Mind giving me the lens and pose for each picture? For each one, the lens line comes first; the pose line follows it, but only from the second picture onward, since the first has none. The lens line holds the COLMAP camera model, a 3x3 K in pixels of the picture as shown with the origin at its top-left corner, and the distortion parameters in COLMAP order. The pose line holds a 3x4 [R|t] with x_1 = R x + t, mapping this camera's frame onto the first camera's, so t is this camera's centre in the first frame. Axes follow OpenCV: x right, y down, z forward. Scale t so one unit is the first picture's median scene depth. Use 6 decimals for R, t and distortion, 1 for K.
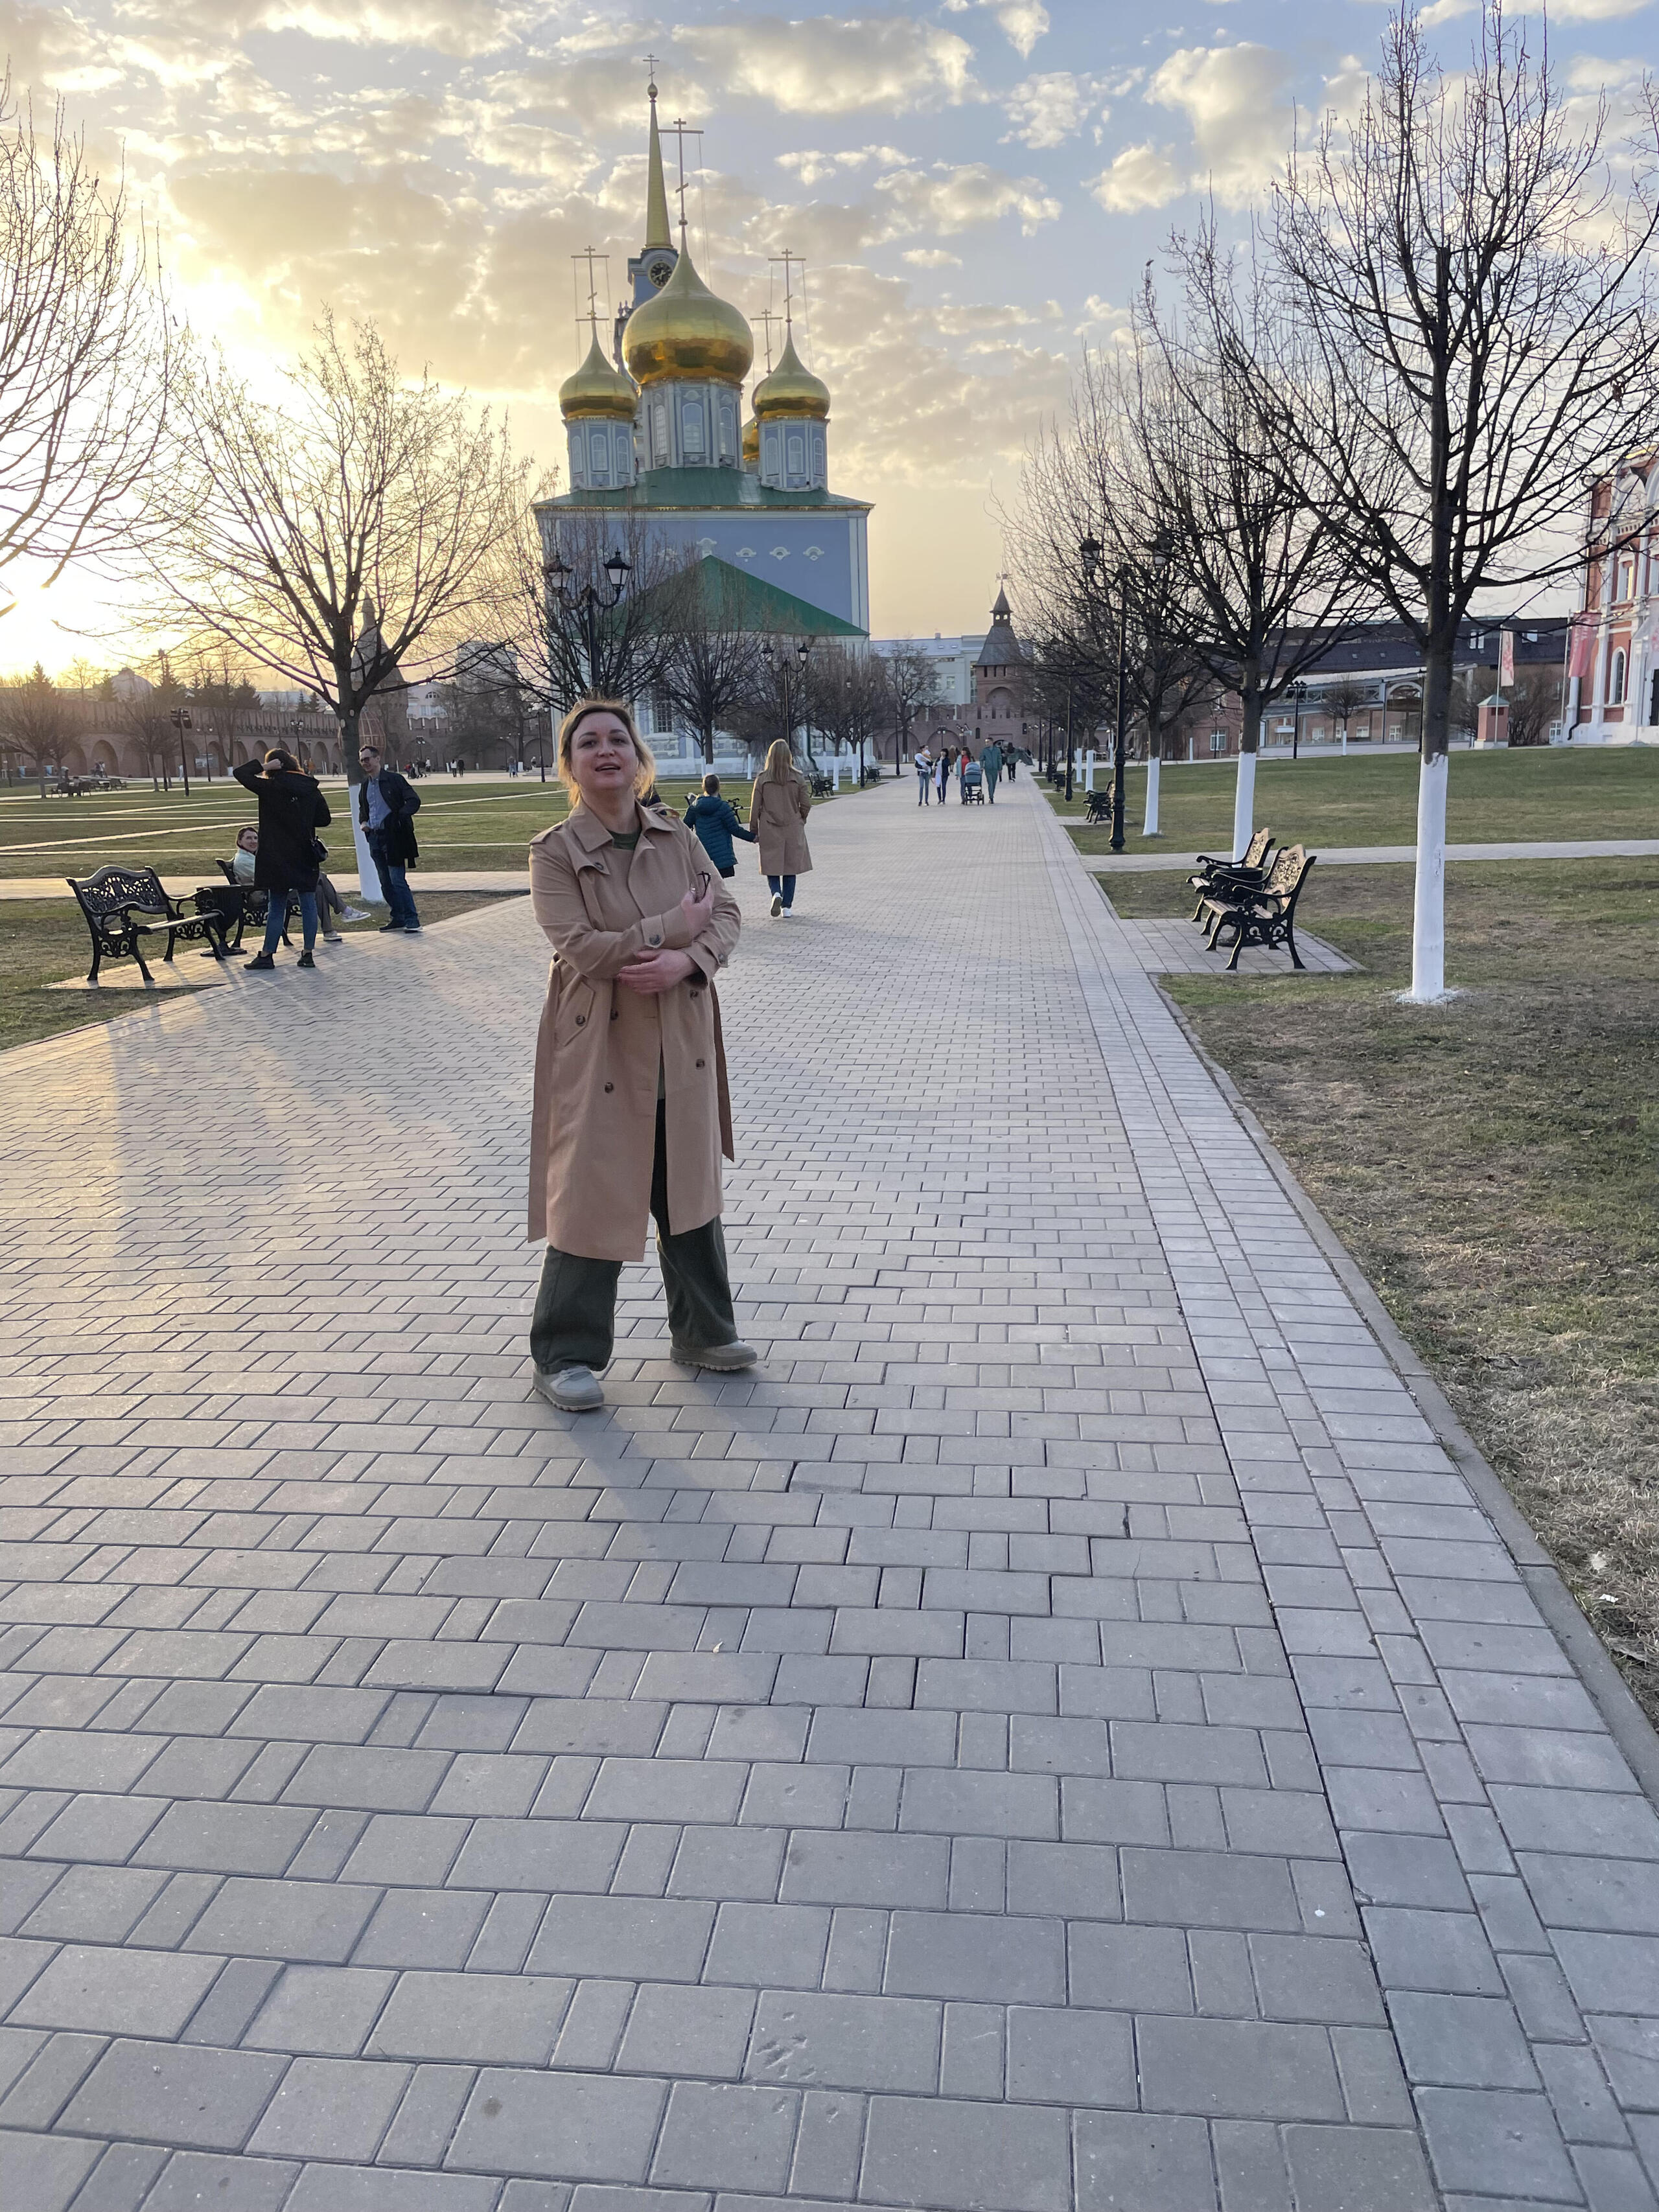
lens RADIAL K [[1682.6, 0, 829.5], [0, 1682.6, 1106.0], [0, 0, 1]] dist [0.081603, -0.136319]
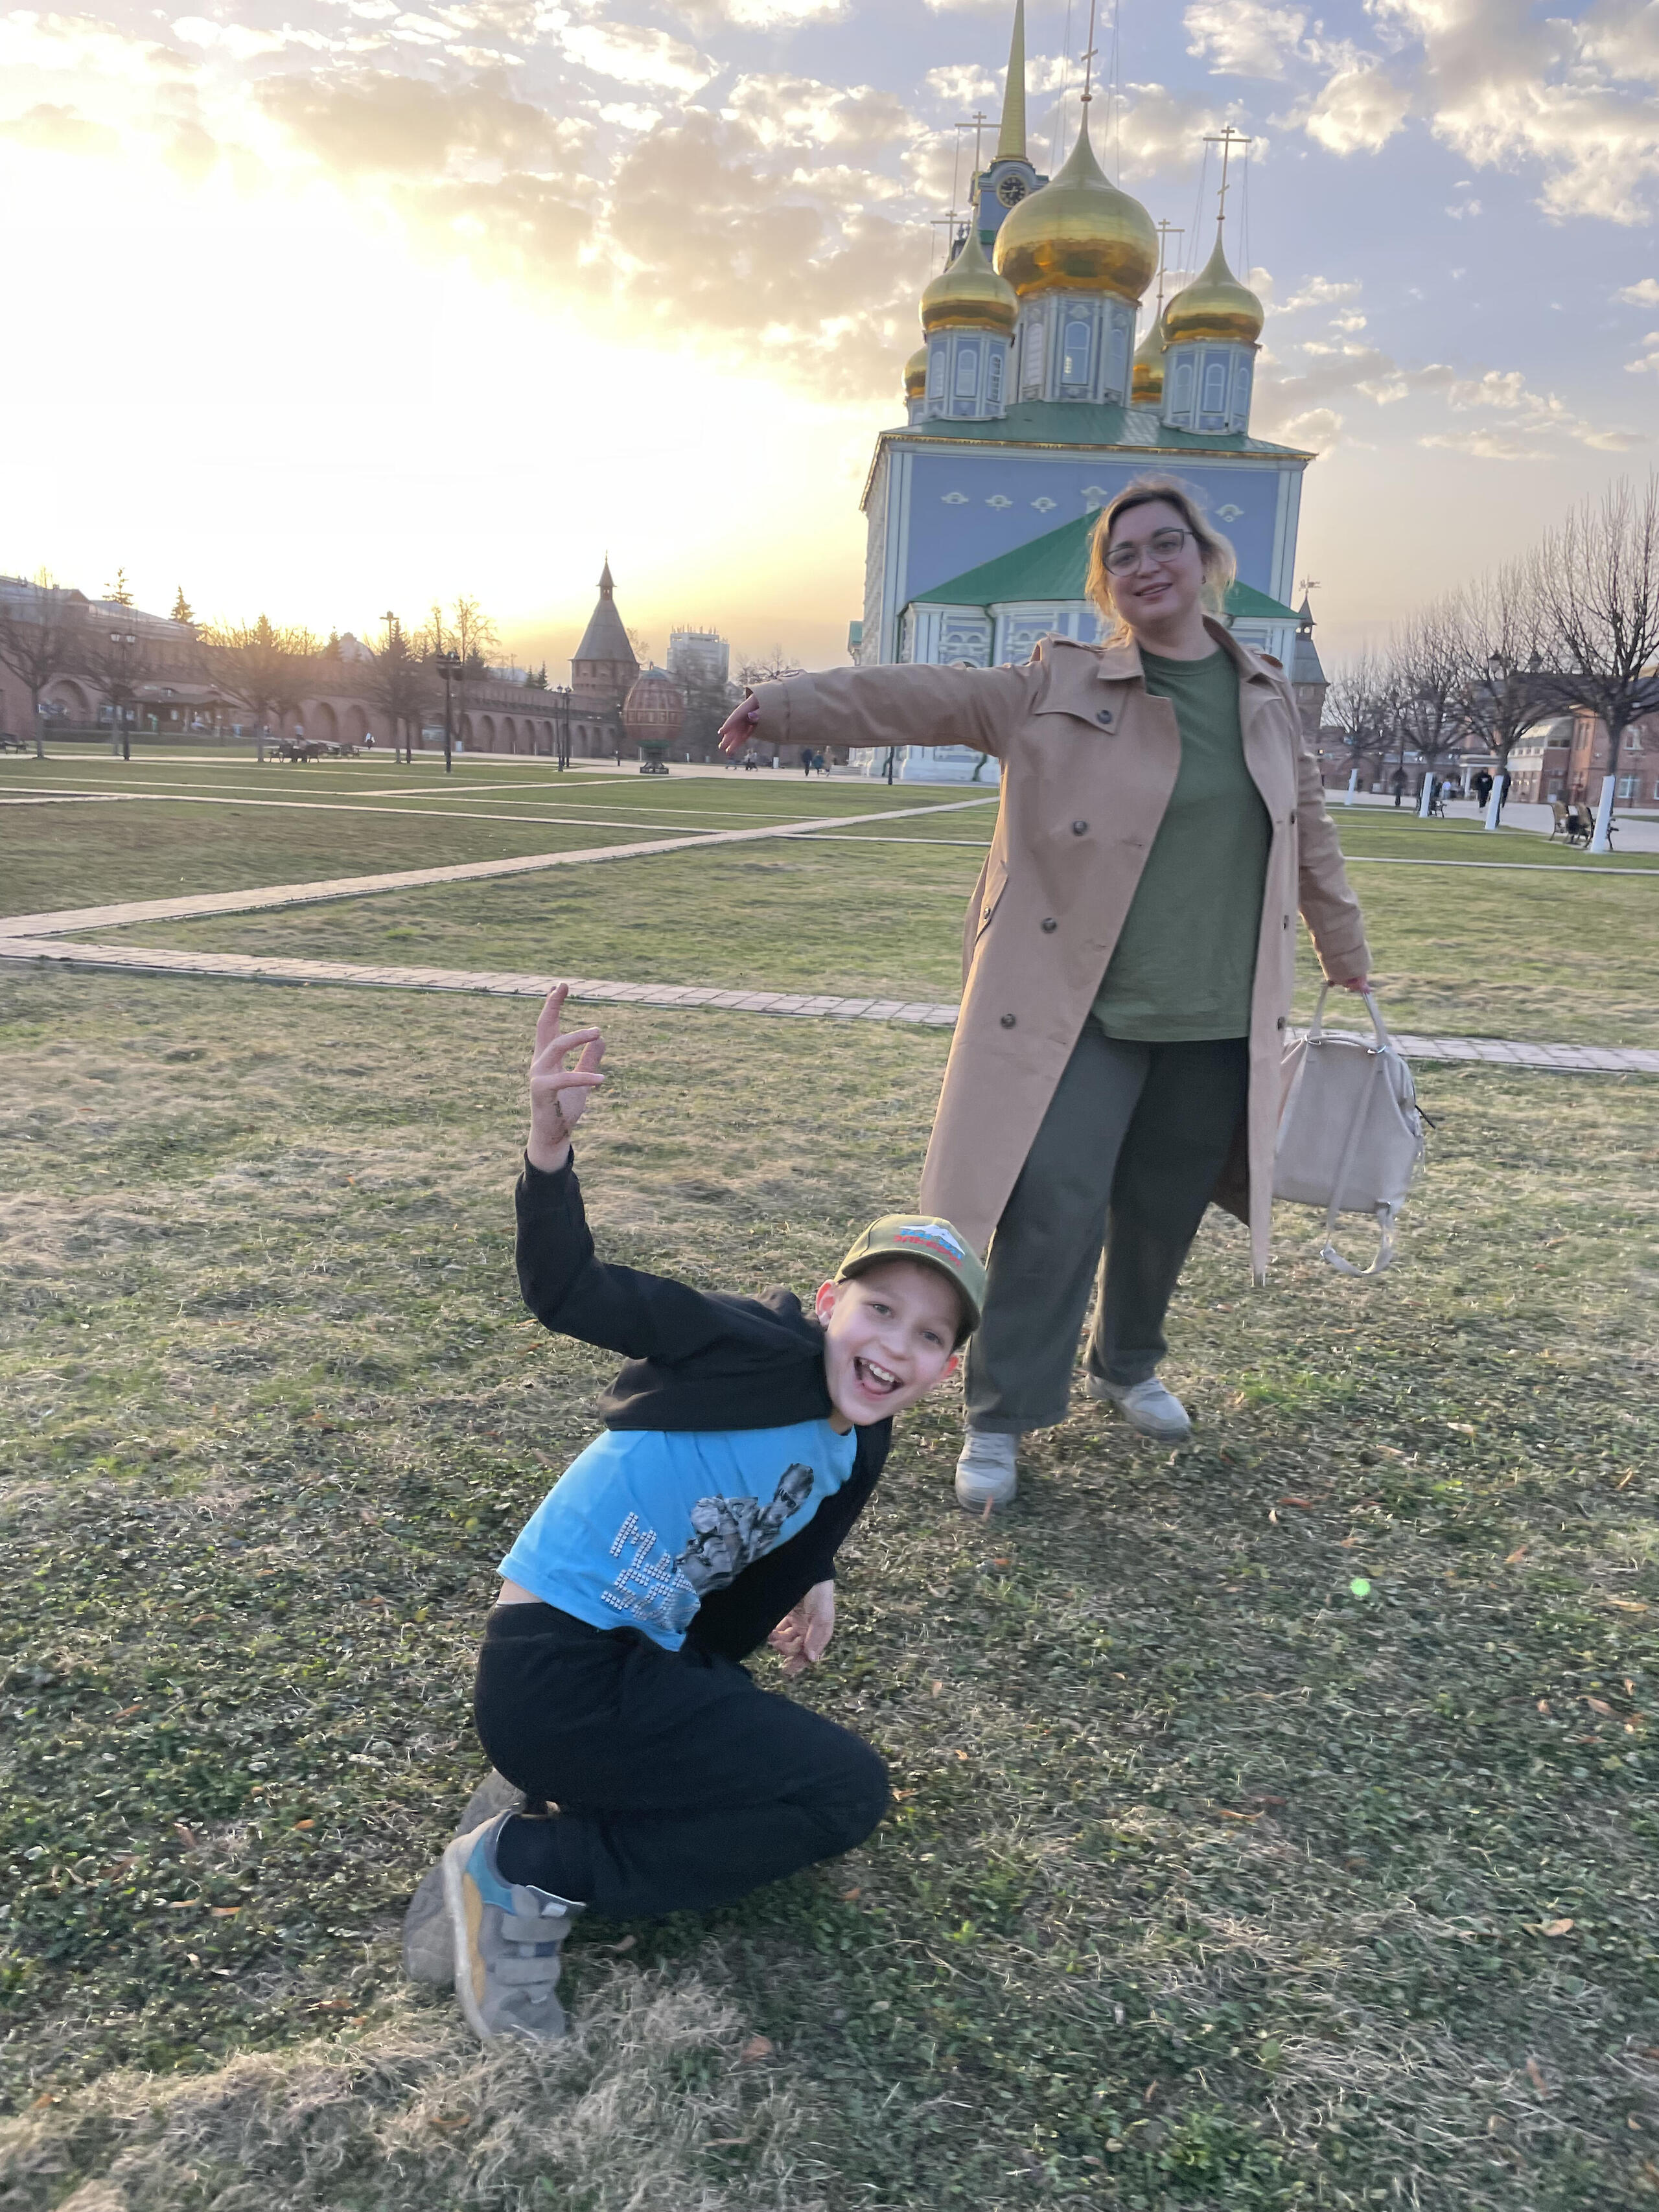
lens RADIAL K [[1682.6, 0, 829.5], [0, 1682.6, 1106.0], [0, 0, 1]] dist [0.081603, -0.136319]
pose [[0.991695, 0.086871, -0.094843, -0.478889], [-0.087312, 0.996181, -0.000497, -0.197783], [0.094437, 0.008774, 0.995492, 1.066783]]
